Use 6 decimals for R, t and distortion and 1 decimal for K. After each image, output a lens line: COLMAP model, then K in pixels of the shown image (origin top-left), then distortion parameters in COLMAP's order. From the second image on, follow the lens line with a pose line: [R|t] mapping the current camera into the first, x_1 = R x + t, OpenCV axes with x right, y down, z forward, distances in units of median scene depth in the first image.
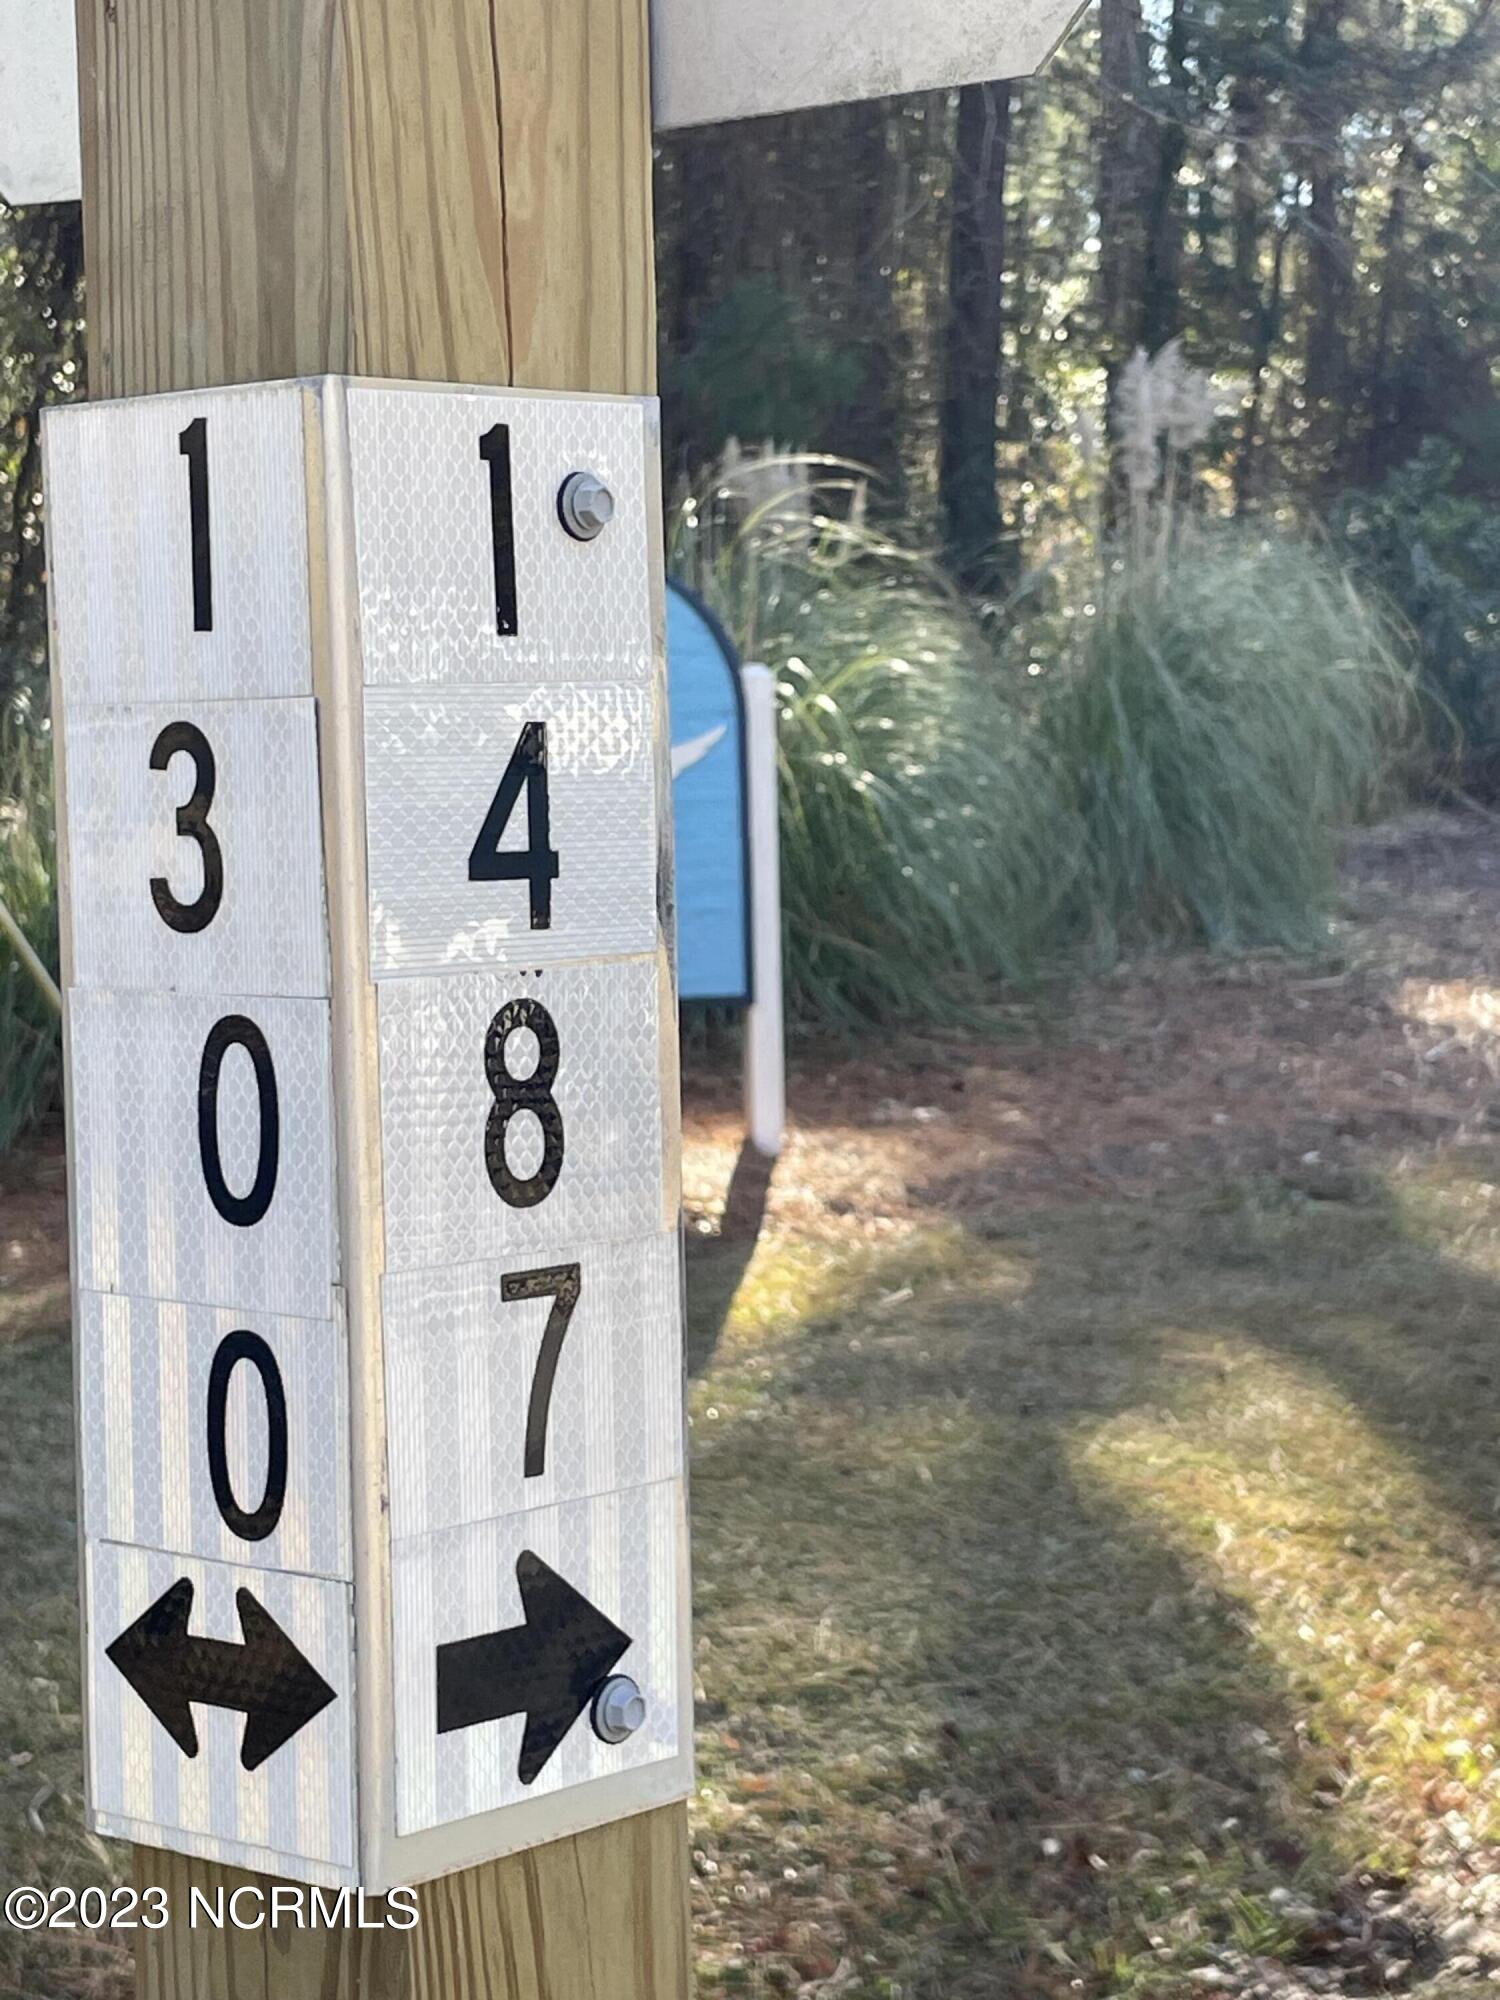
lens RADIAL K [[3996.9, 0, 750.0], [0, 3996.9, 1000.0], [0, 0, 1]] dist [0.072108, 0.523845]
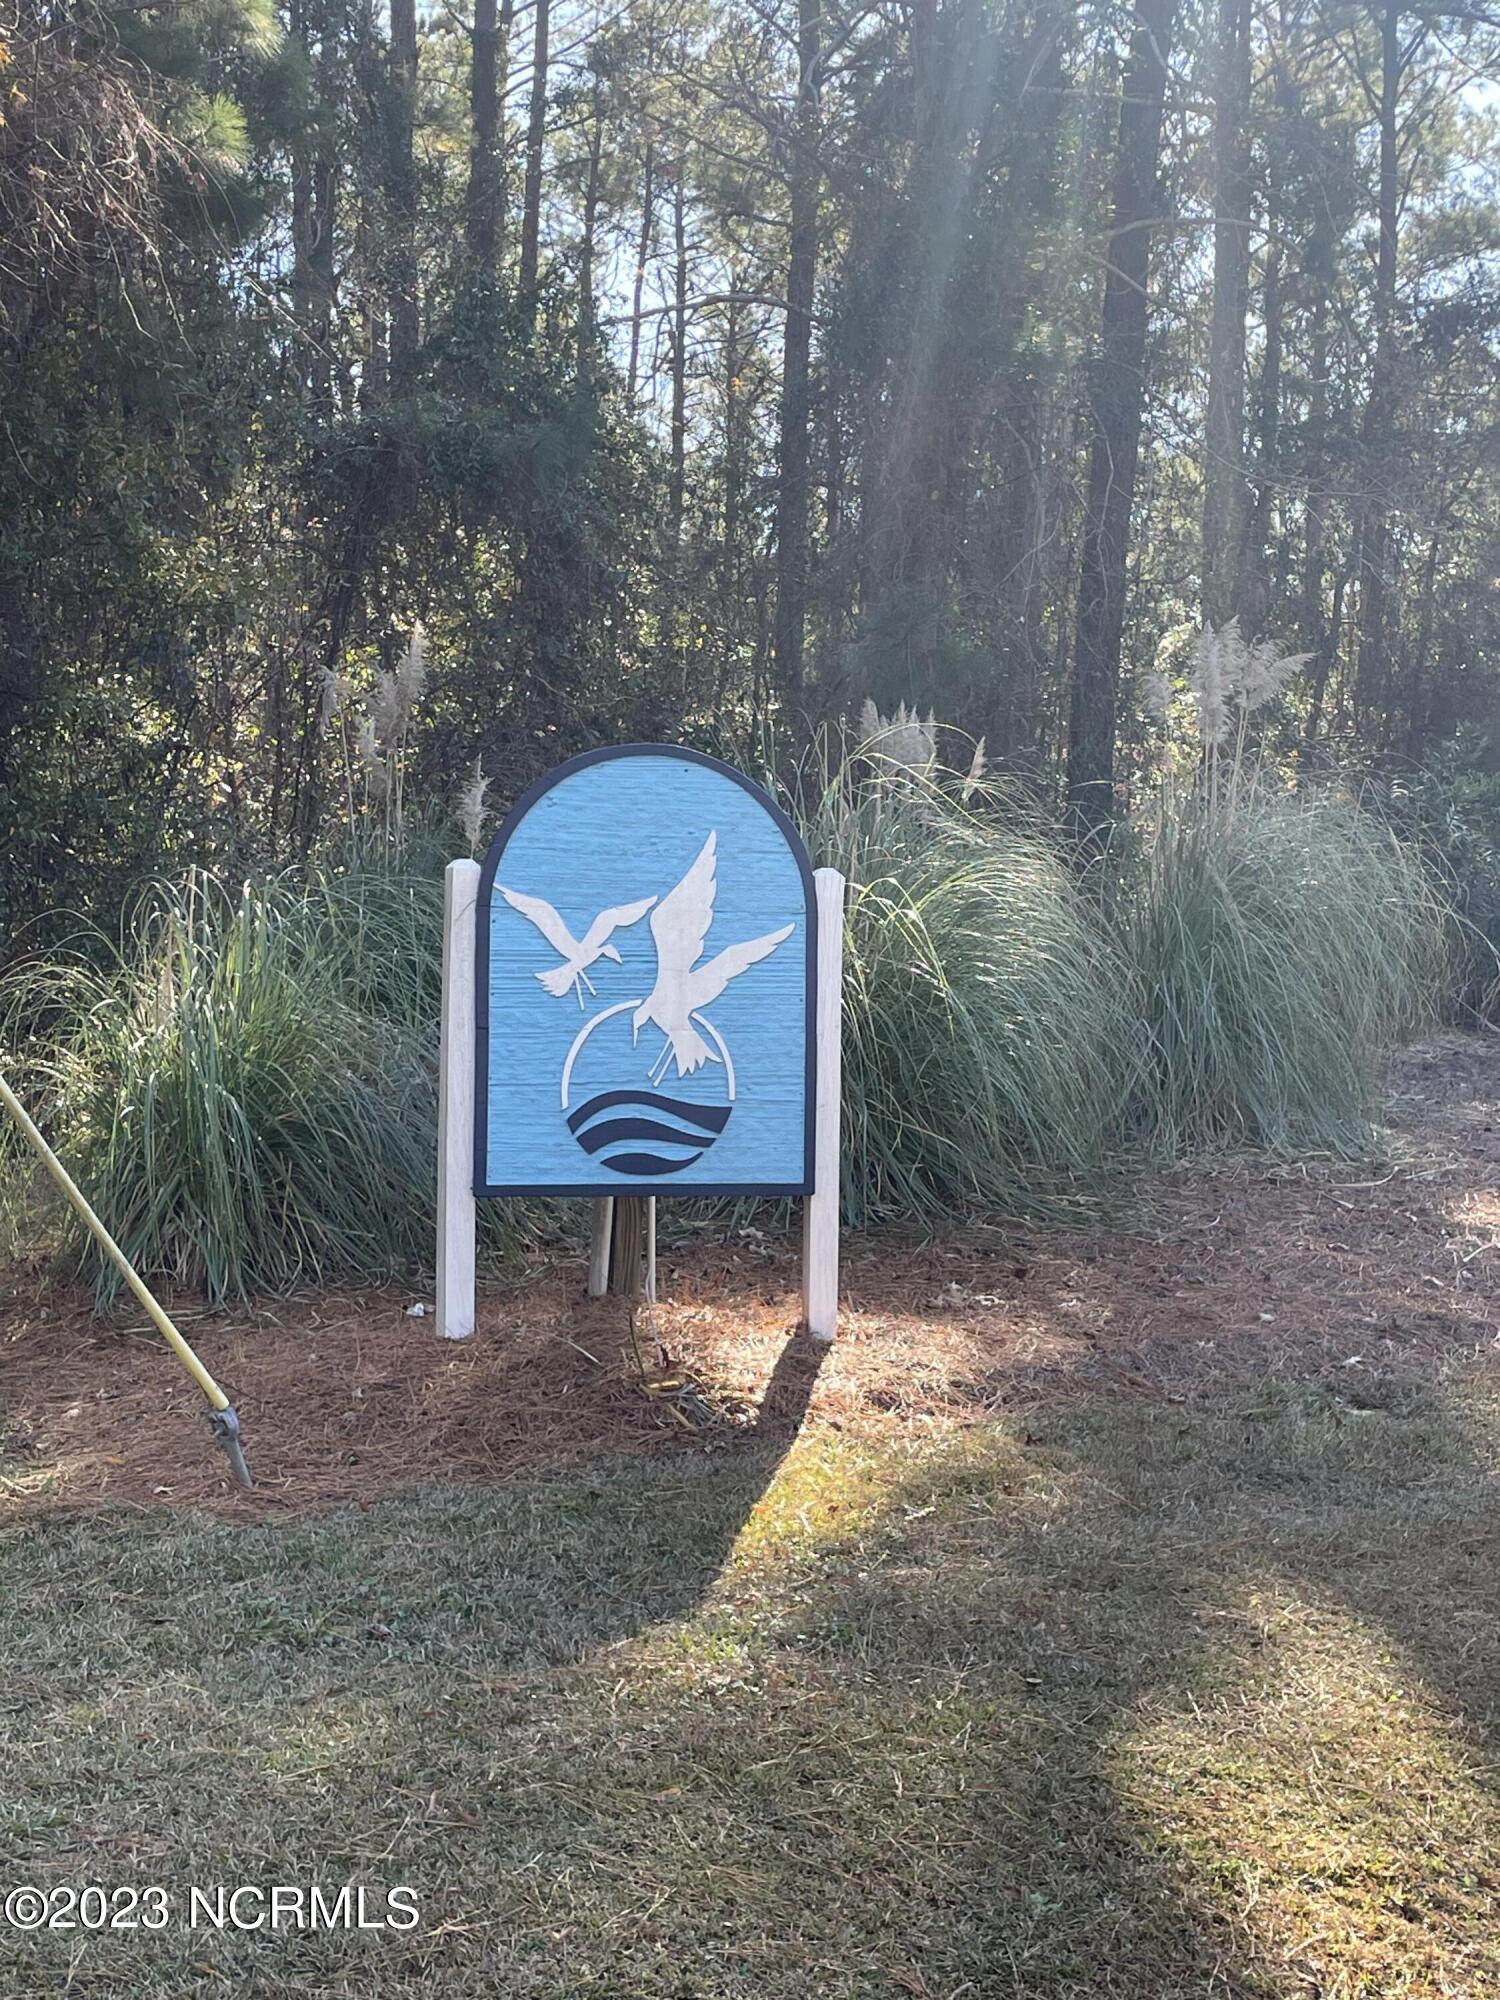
lens RADIAL K [[2975.5, 0, 750.0], [0, 2975.5, 1000.0], [0, 0, 1]] dist [0.140017, -0.666263]
pose [[0.997635, 0.035412, -0.058915, 0.028067], [-0.038382, 0.998008, -0.050063, -0.009687], [0.057025, 0.052205, 0.997007, 0.227675]]
